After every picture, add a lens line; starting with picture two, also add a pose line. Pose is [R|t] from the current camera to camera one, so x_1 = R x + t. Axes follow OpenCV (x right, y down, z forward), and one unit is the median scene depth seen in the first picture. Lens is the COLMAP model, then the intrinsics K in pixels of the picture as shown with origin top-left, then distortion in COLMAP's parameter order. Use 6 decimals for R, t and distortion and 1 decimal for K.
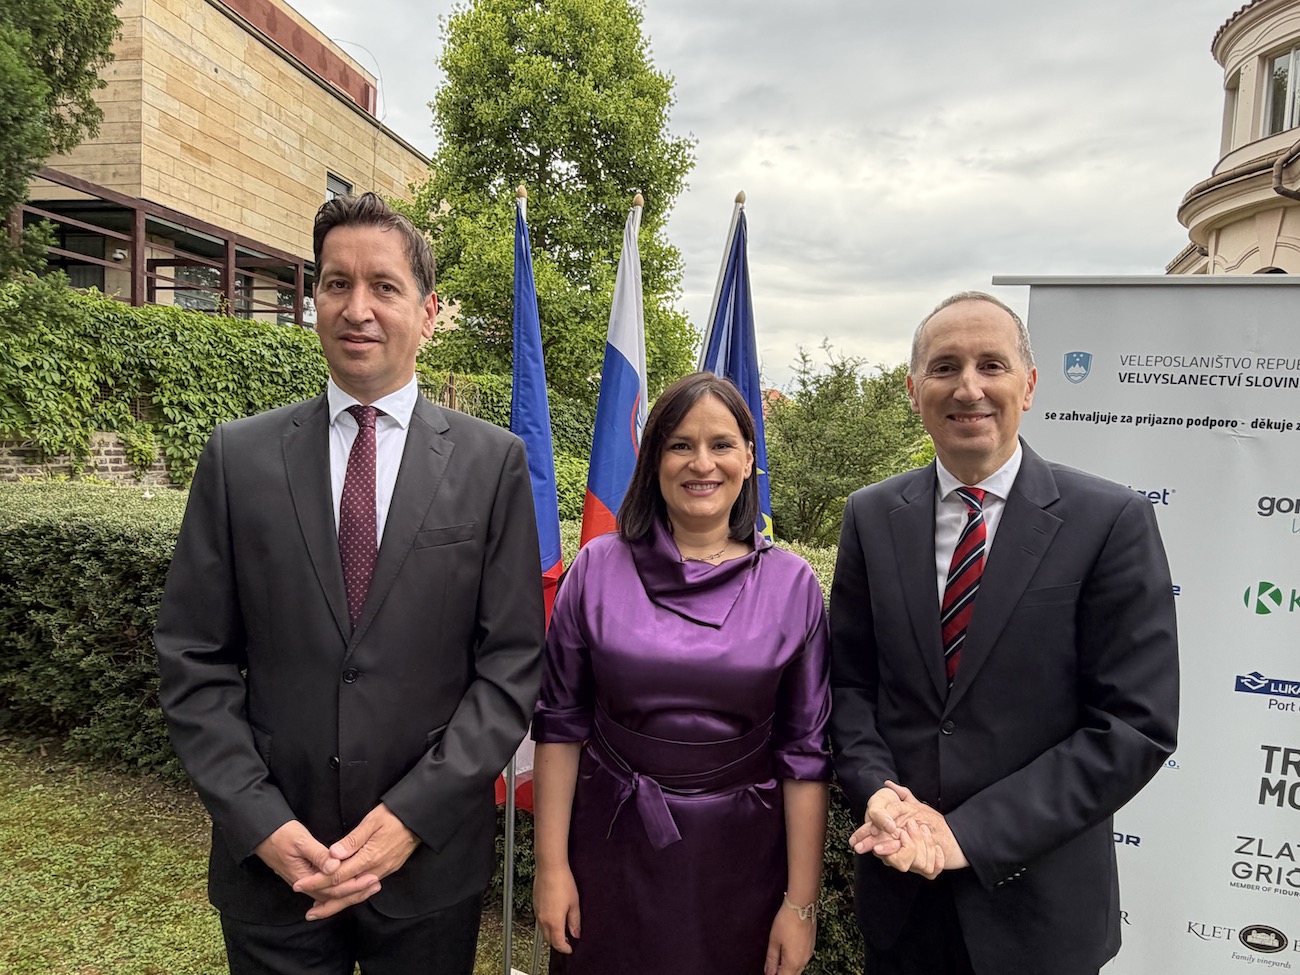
lens RADIAL K [[774.4, 0, 645.6], [0, 774.4, 491.2], [0, 0, 1]] dist [-0.017871, 0.001030]
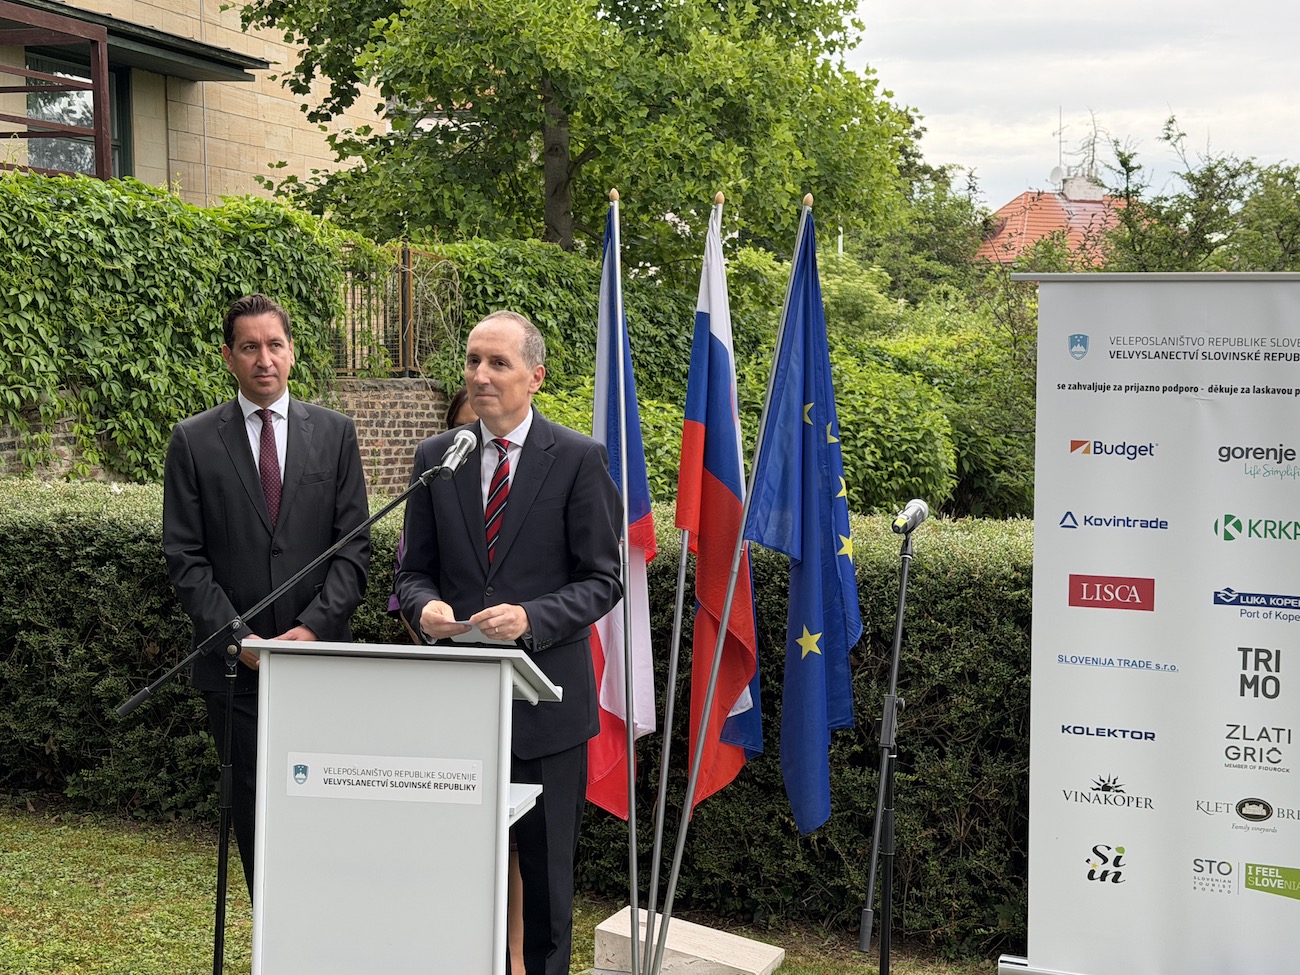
lens RADIAL K [[2042.4, 0, 669.8], [0, 2042.4, 466.5], [0, 0, 1]] dist [0.129036, -0.047197]
pose [[0.996349, -0.037482, -0.076709, 0.031650], [0.037705, 0.999288, 0.001463, 0.000188], [0.076599, -0.004350, 0.997052, -0.477262]]
